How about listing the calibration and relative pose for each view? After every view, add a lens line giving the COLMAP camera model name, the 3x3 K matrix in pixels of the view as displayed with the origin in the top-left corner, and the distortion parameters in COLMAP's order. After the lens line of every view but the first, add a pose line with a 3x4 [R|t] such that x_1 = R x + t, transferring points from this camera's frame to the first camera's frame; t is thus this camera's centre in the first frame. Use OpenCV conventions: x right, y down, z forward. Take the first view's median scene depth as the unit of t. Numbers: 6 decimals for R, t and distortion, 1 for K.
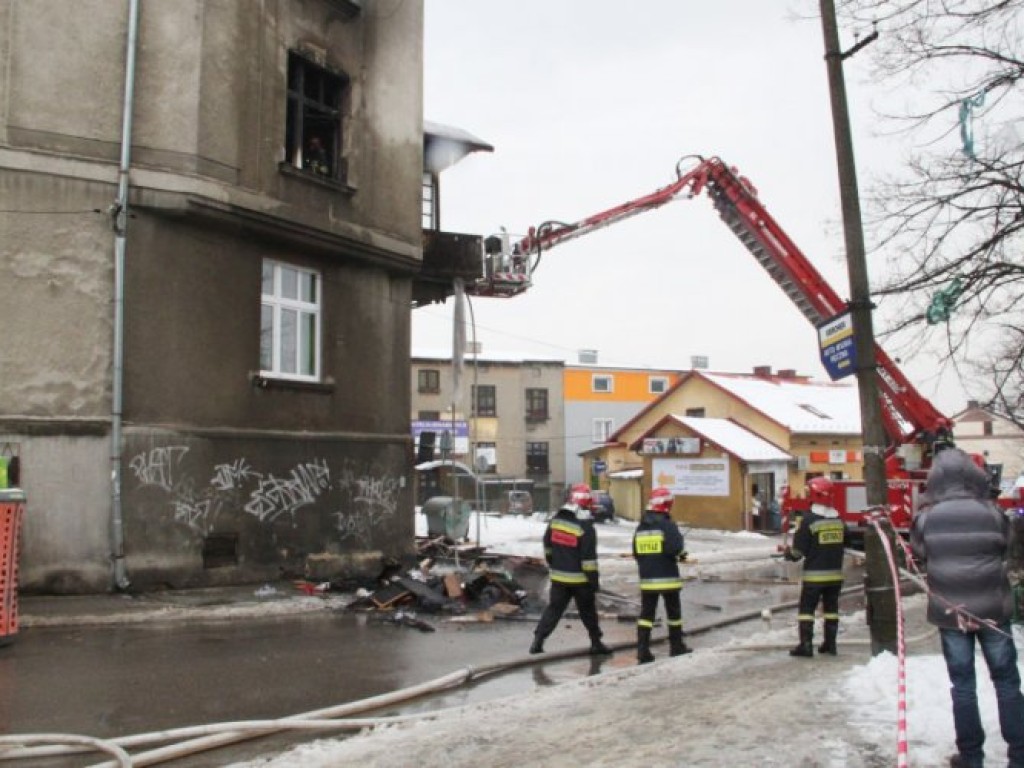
lens RADIAL K [[968.8, 0, 498.4], [0, 968.8, 404.1], [0, 0, 1]] dist [-0.188483, 0.164467]
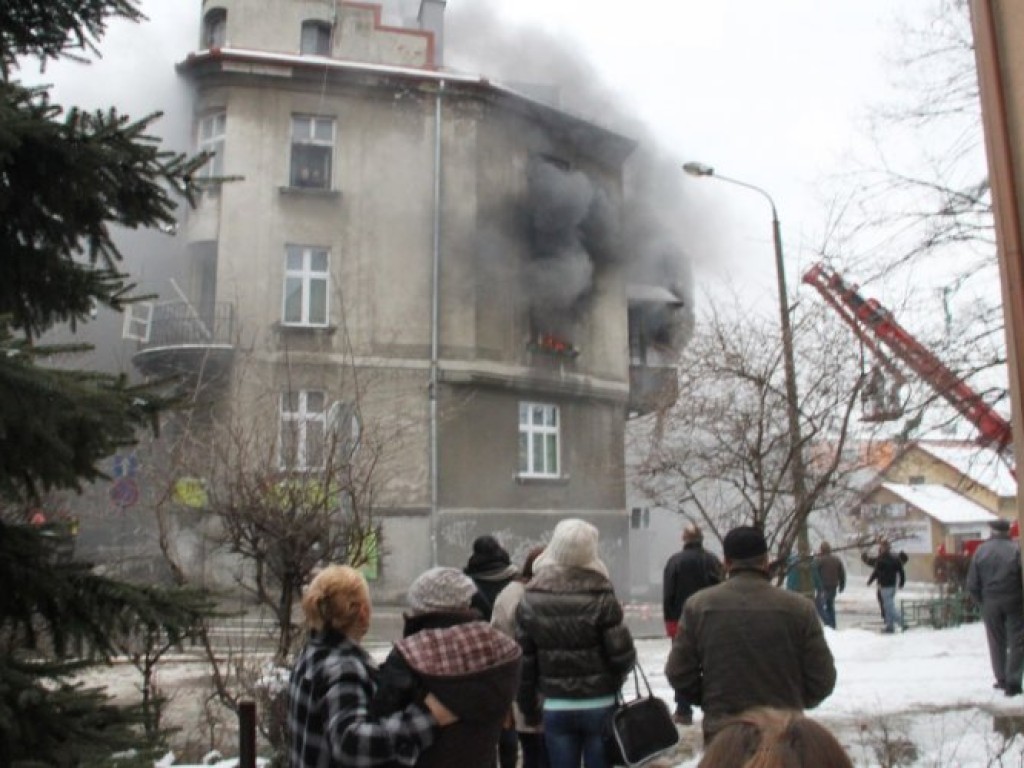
lens RADIAL K [[945.3, 0, 518.8], [0, 945.3, 403.8], [0, 0, 1]] dist [-0.193871, 0.166498]
pose [[0.958582, -0.043806, -0.281429, 0.178637], [0.023167, 0.996820, -0.076249, -0.026516], [0.283874, 0.066571, 0.956548, -0.465379]]
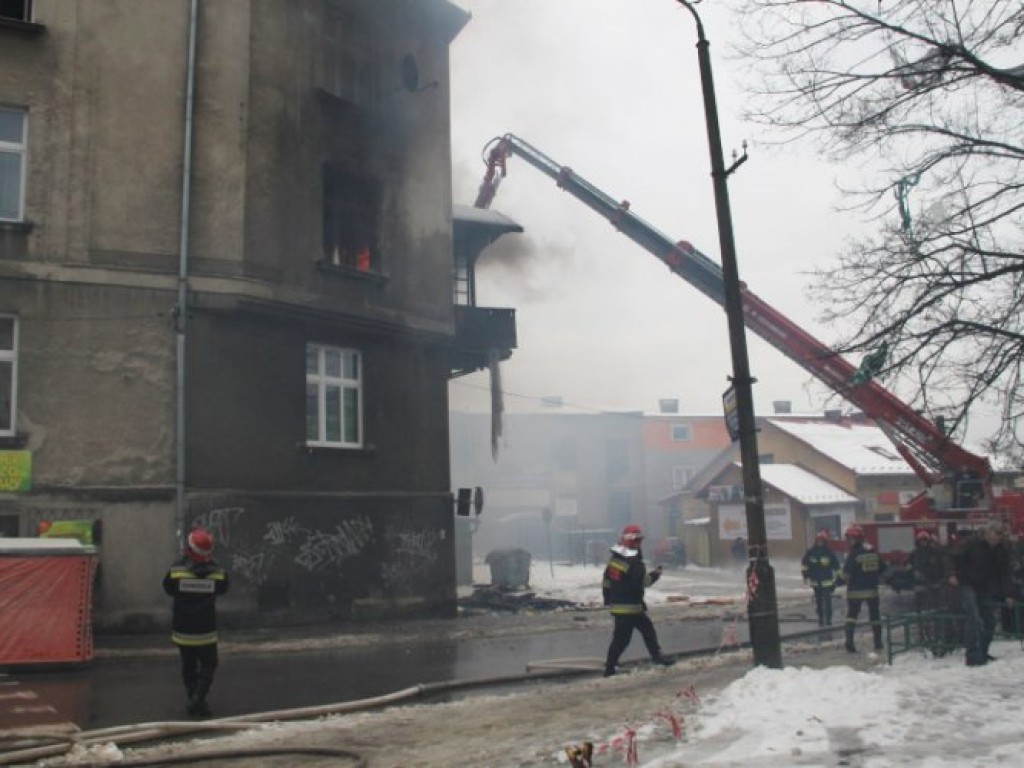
lens RADIAL K [[968.8, 0, 498.4], [0, 968.8, 404.1], [0, 0, 1]] dist [-0.188483, 0.164467]
pose [[0.993693, -0.036566, -0.106009, 0.094530], [0.030935, 0.998046, -0.054283, -0.007850], [0.107786, 0.050661, 0.992882, -0.117288]]
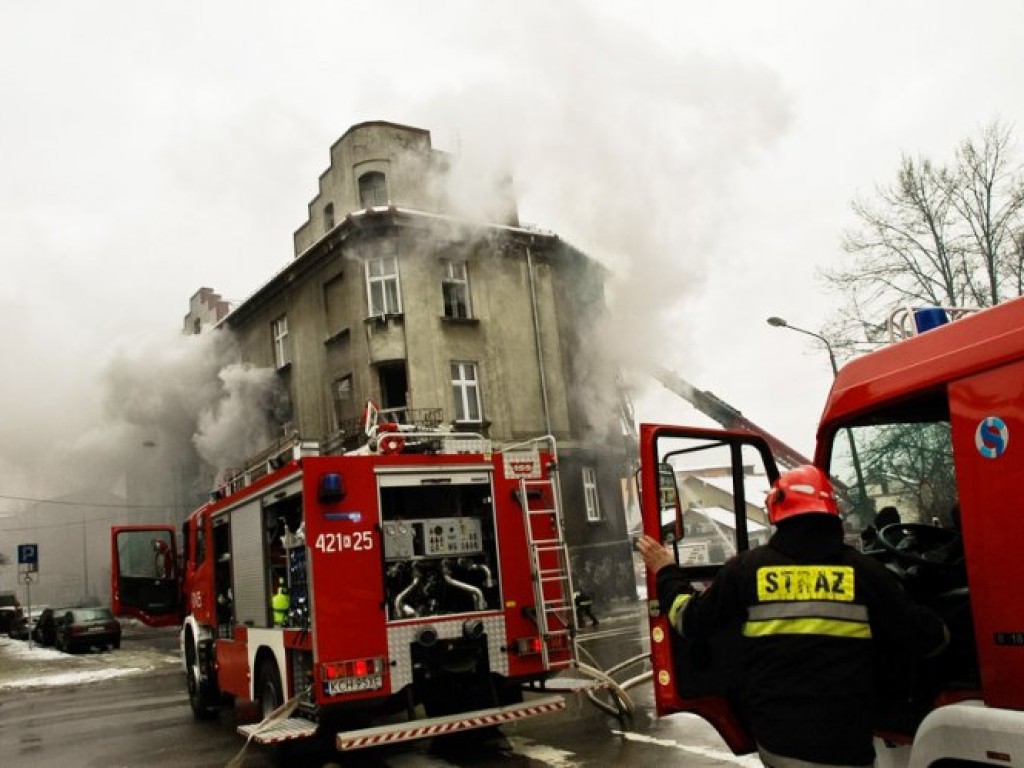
lens RADIAL K [[901.1, 0, 518.8], [0, 901.1, 410.1], [0, 0, 1]] dist [-0.158624, 0.115031]
pose [[0.990980, -0.094654, 0.094868, -0.518486], [0.103352, 0.990437, -0.091394, -0.098221], [-0.085310, 0.100375, 0.991286, -0.973223]]
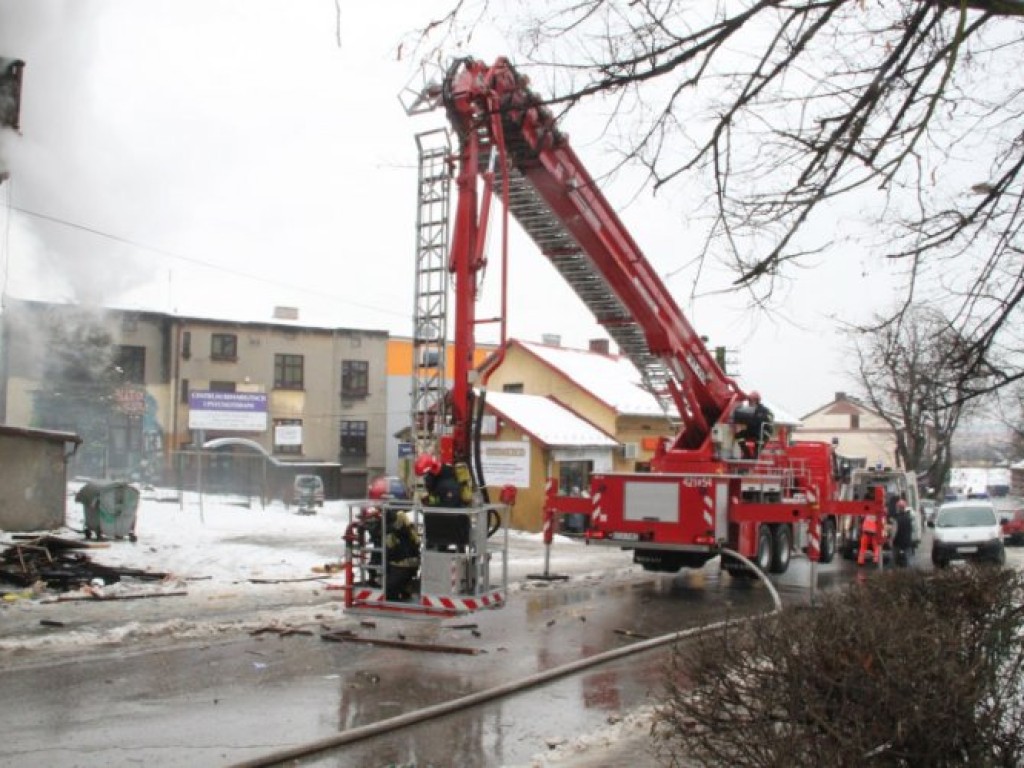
lens RADIAL K [[968.8, 0, 498.4], [0, 968.8, 404.1], [0, 0, 1]] dist [-0.188483, 0.164467]
pose [[0.992537, 0.027274, 0.118855, 0.260246], [-0.028995, 0.999498, 0.012775, 0.034228], [-0.118447, -0.016126, 0.992829, 0.435013]]
